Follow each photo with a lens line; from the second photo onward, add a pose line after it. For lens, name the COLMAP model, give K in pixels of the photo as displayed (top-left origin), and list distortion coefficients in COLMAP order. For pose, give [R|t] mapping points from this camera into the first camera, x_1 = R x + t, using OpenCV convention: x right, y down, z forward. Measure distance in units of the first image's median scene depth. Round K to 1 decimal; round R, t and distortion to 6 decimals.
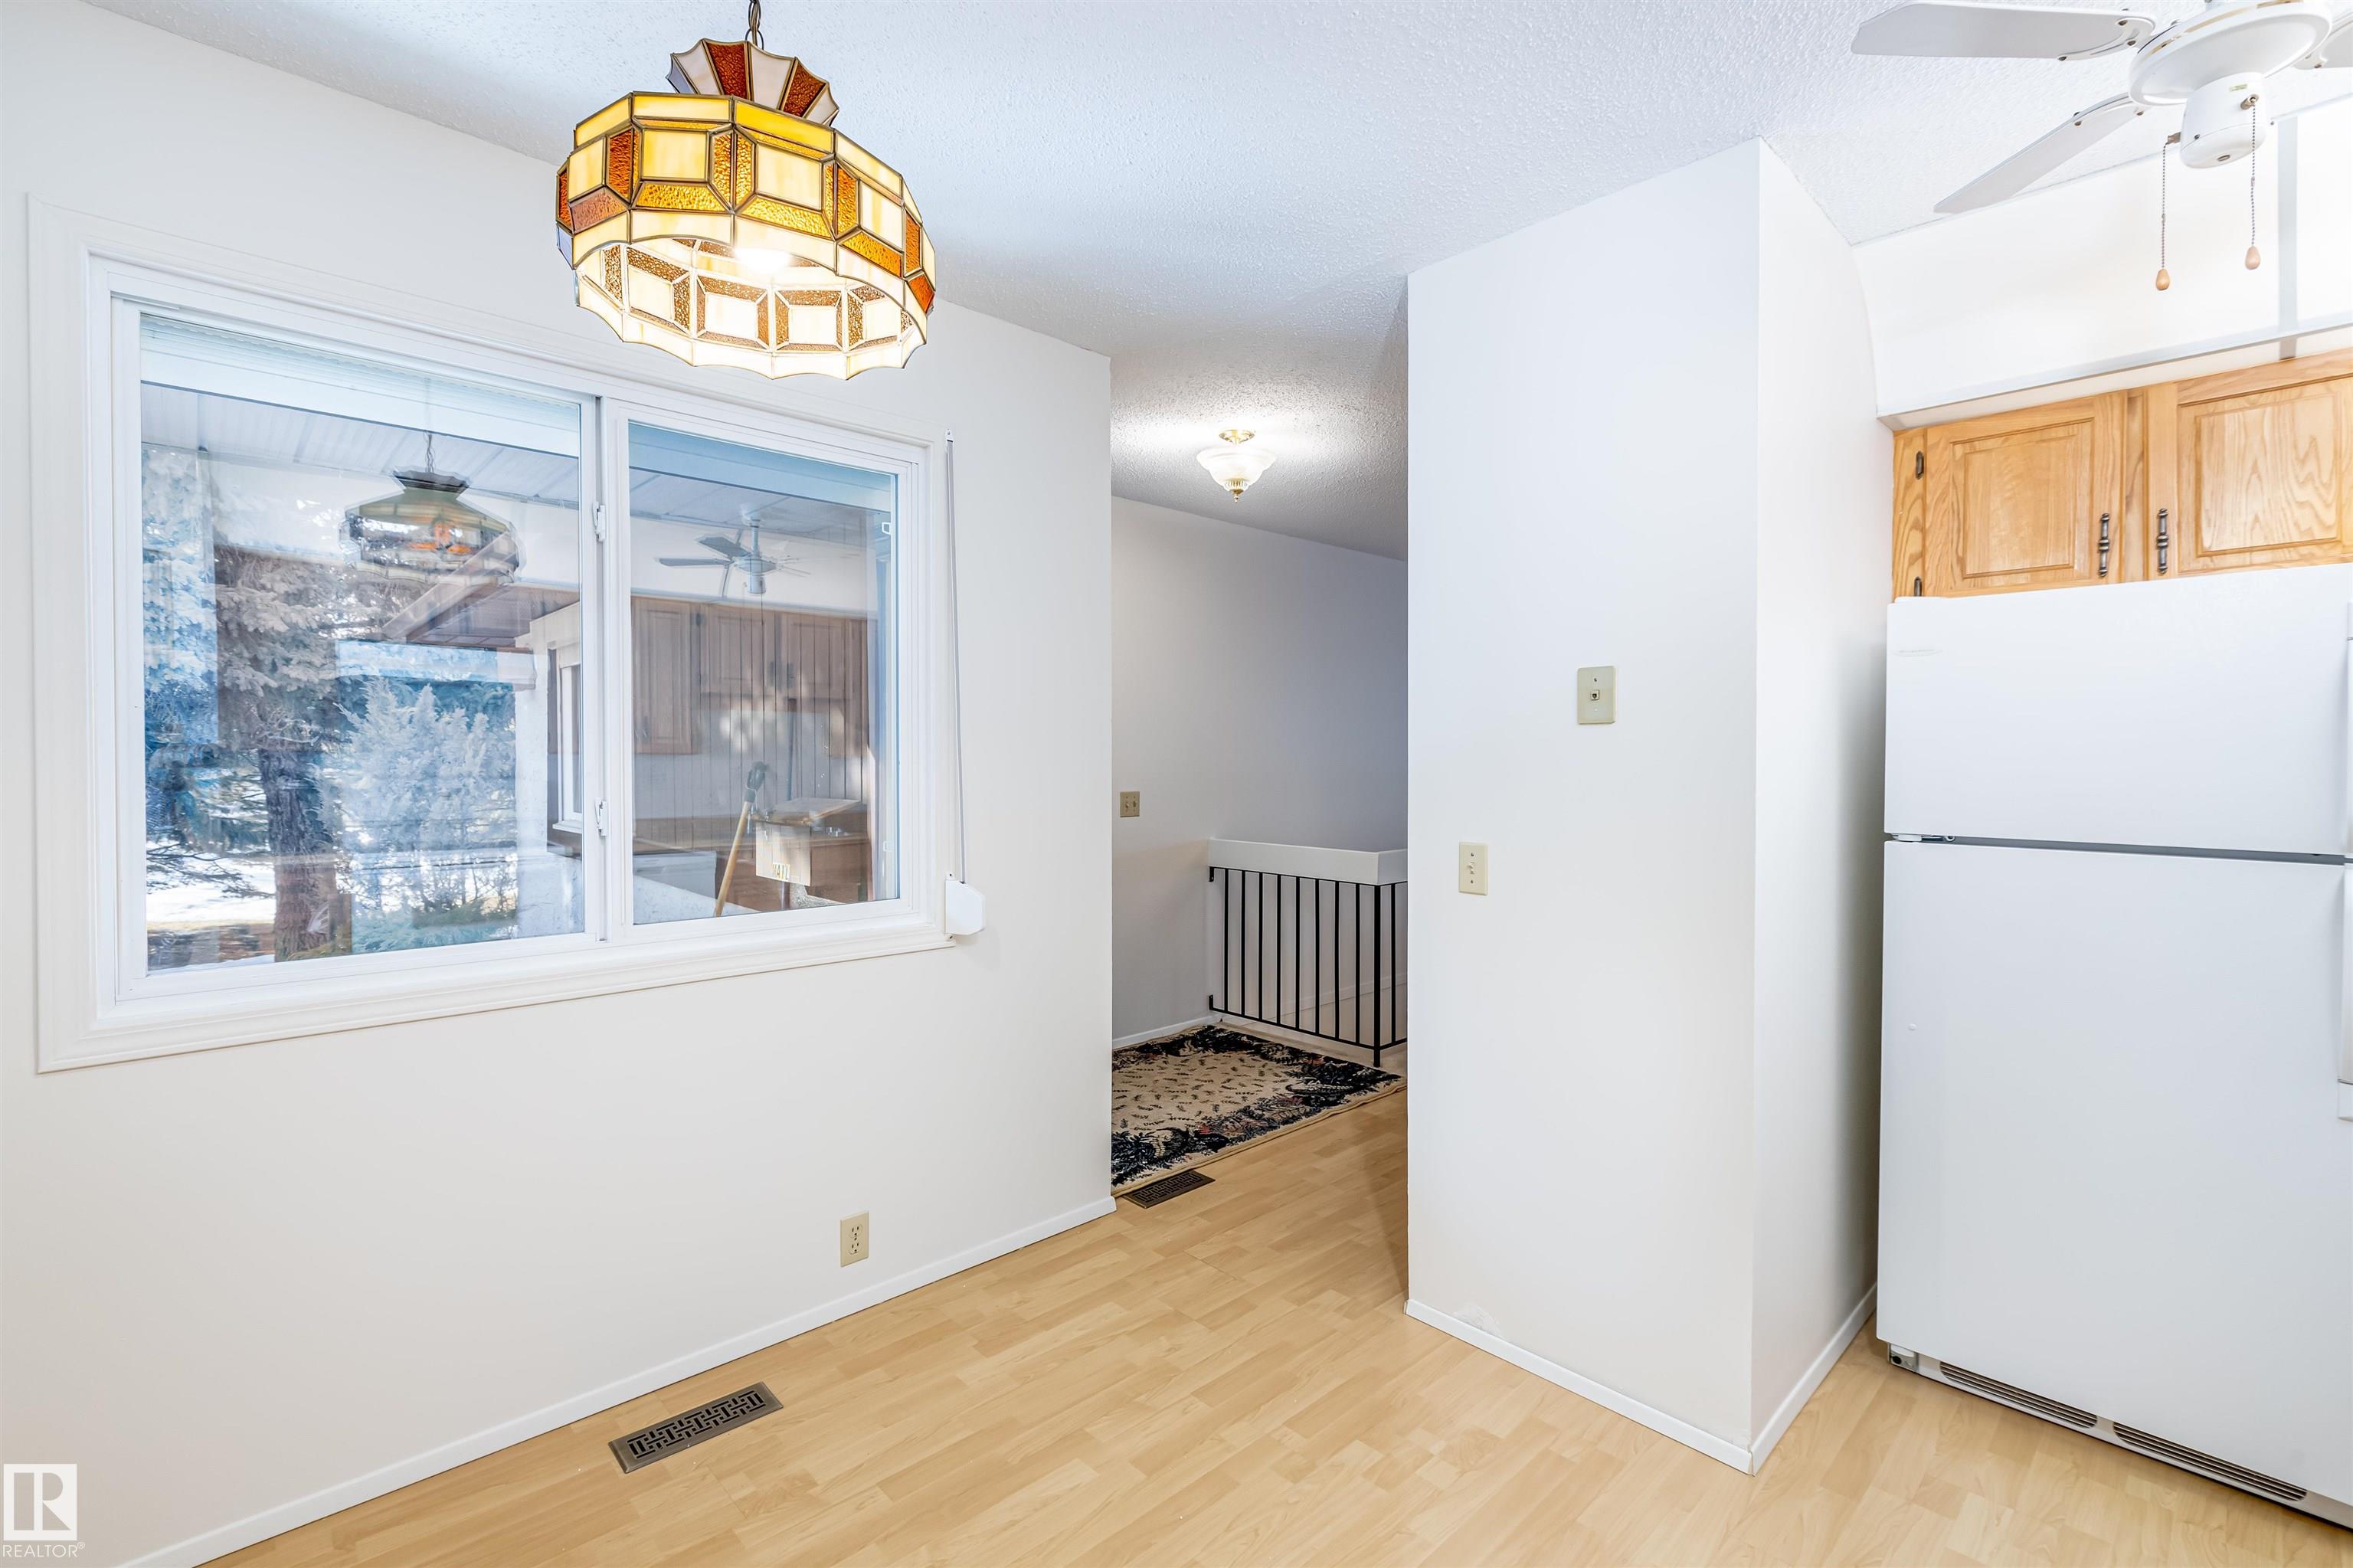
lens RADIAL K [[1040.1, 0, 1222.5], [0, 1040.1, 767.8], [0, 0, 1]] dist [0.000428, -0.000753]
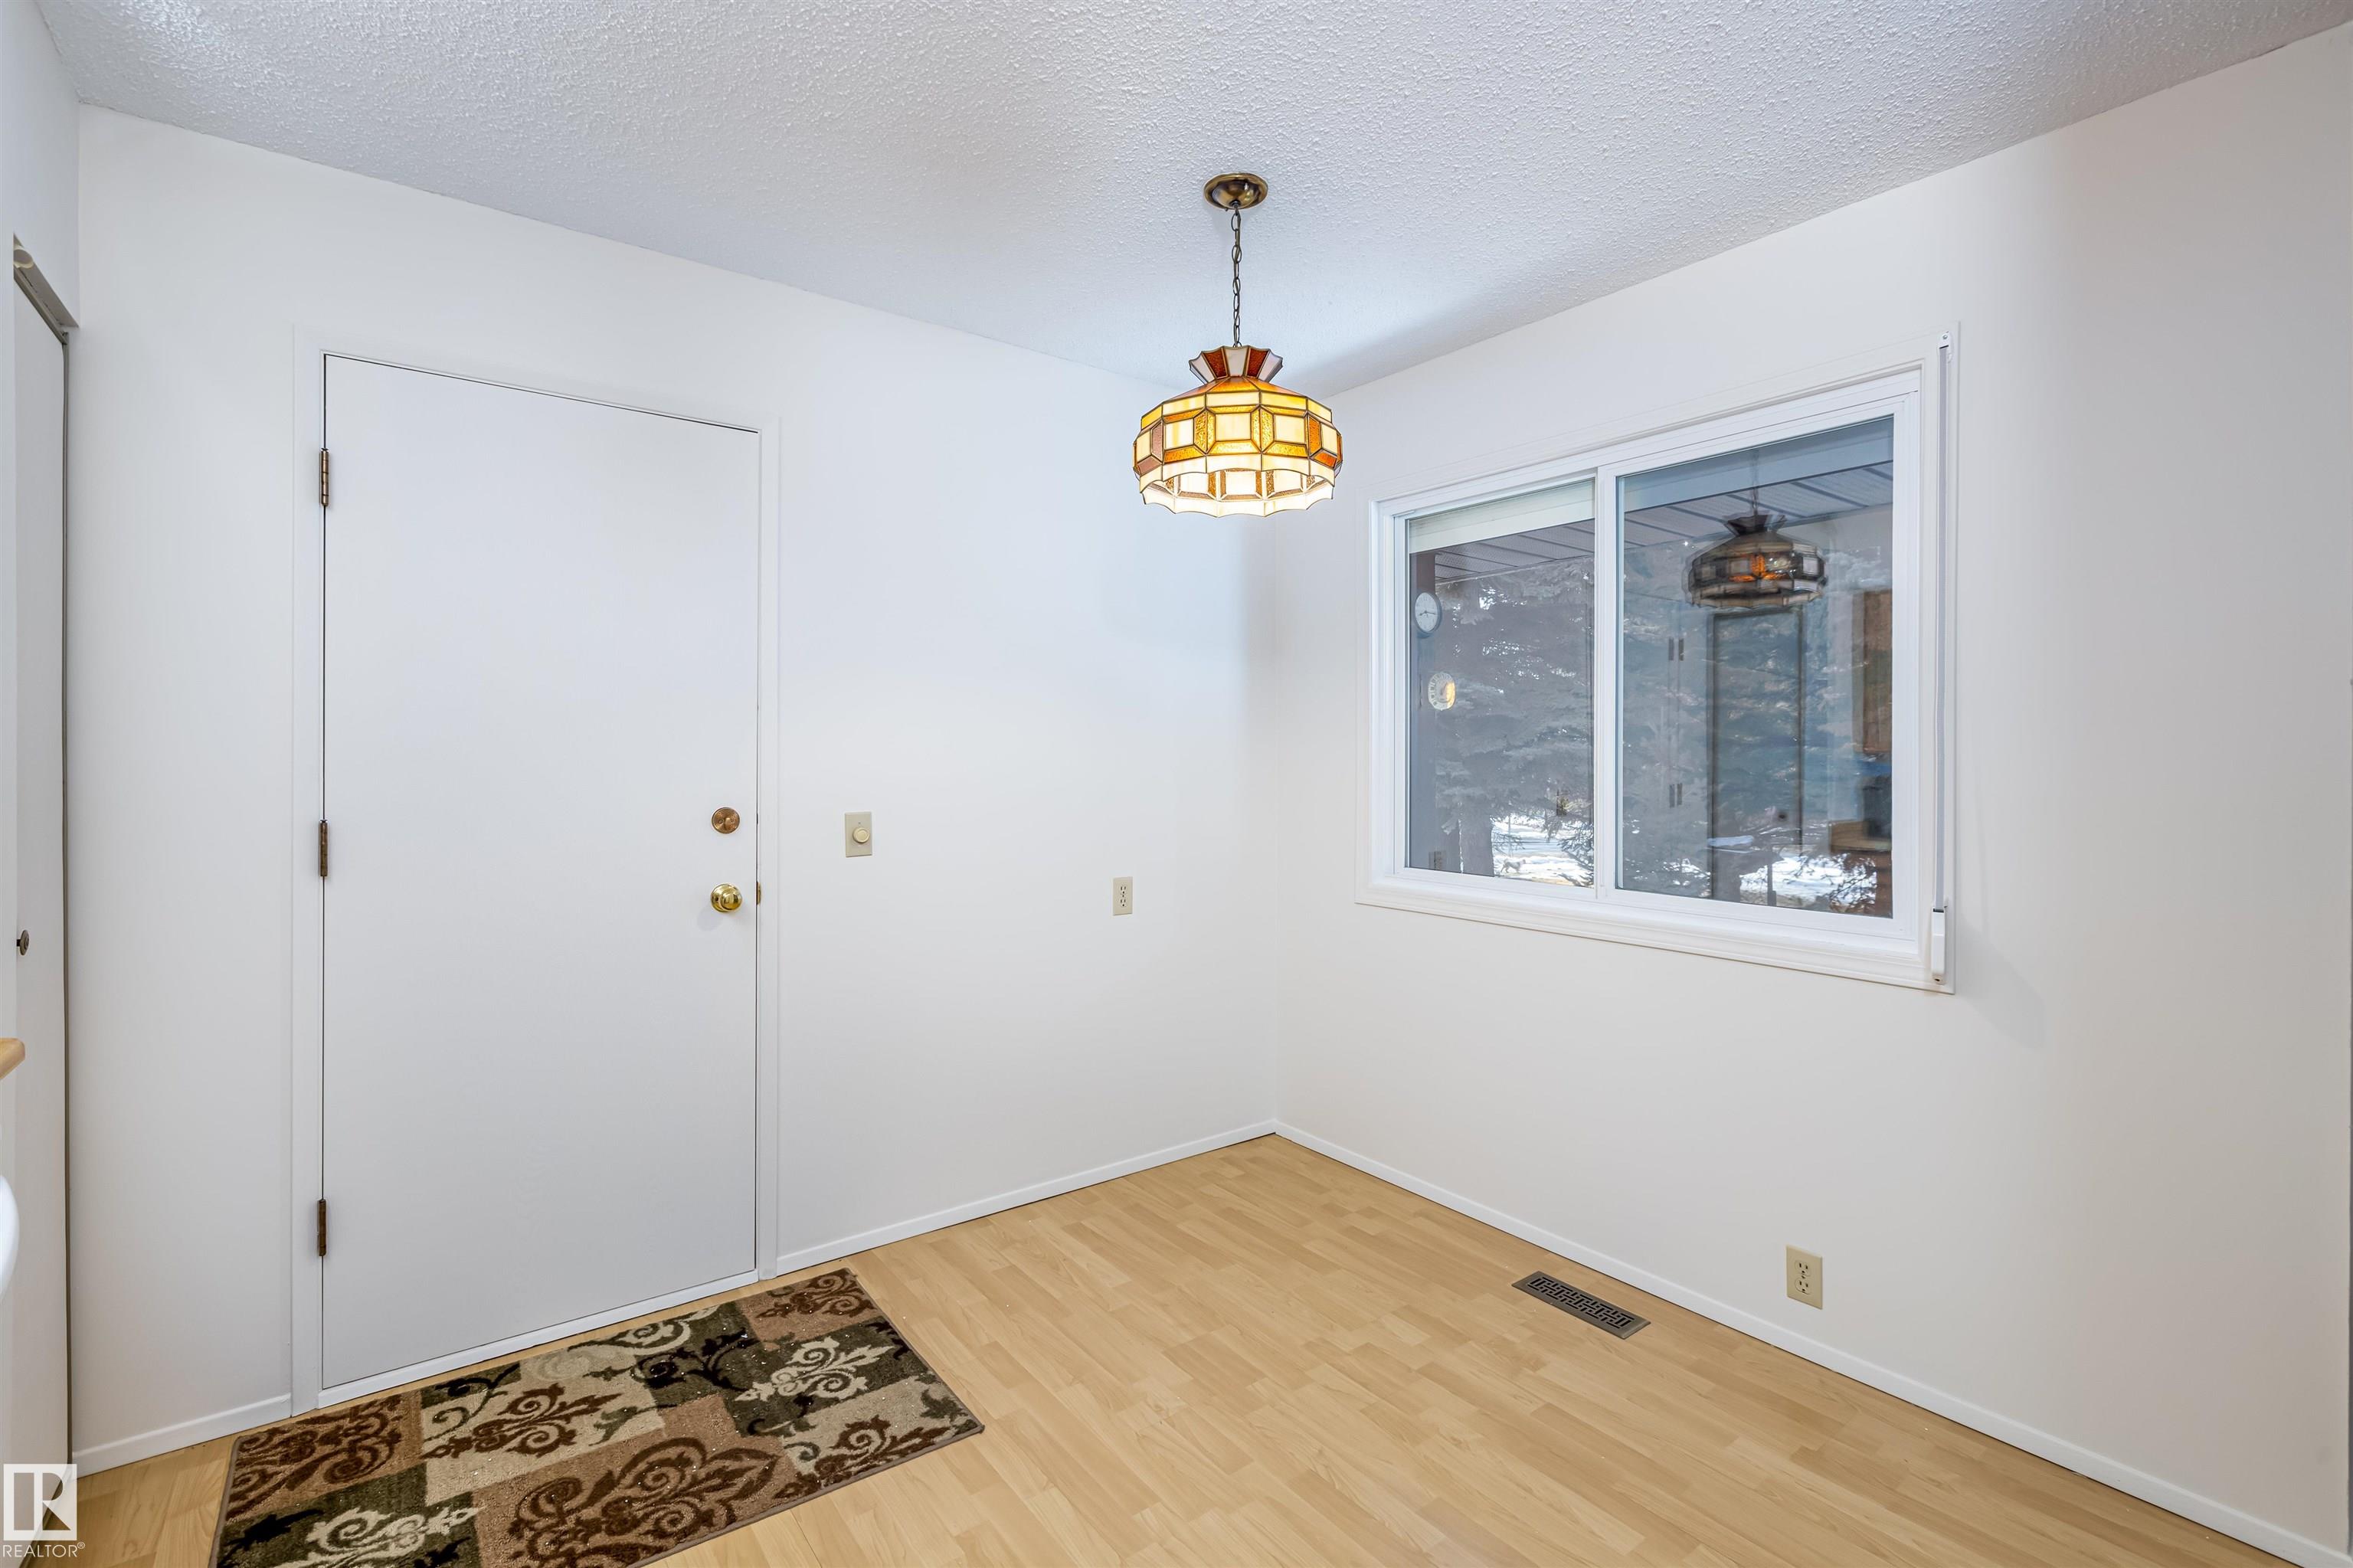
lens RADIAL K [[1070.8, 0, 1175.4], [0, 1070.8, 755.5], [0, 0, 1]] dist [0.019585, -0.004023]
pose [[-0.119719, 0.001178, -0.992807, 0.788042], [-0.010895, 0.999938, 0.002500, -0.002206], [0.992748, 0.011116, -0.119699, 0.671773]]
